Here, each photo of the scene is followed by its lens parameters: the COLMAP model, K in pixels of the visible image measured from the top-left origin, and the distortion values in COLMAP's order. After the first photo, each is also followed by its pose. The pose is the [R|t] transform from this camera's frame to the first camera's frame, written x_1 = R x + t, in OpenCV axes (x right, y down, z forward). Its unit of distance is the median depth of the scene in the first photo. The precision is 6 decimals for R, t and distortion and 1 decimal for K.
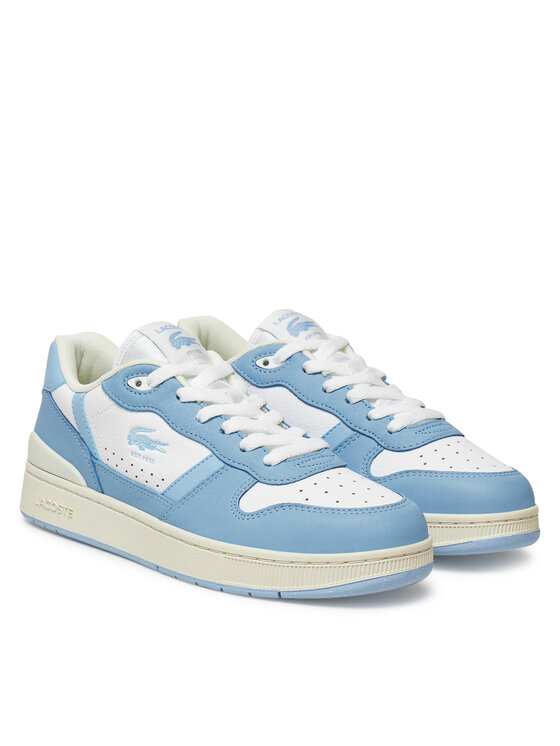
lens RADIAL K [[1775.2, 0, 280.0], [0, 1775.2, 373.0], [0, 0, 1]] dist [0.041464, 0.078247]
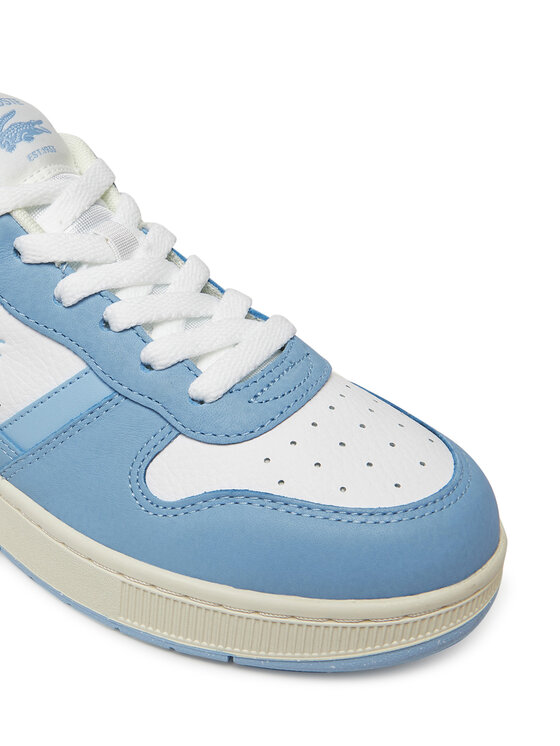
lens RADIAL K [[1017.1, 0, 280.0], [0, 1017.1, 373.0], [0, 0, 1]] dist [-0.017206, -0.006477]
pose [[0.989189, -0.034782, 0.142461, -0.024653], [-0.009385, 0.954458, 0.298197, -0.044187], [-0.146345, -0.296311, 0.943813, 0.701056]]
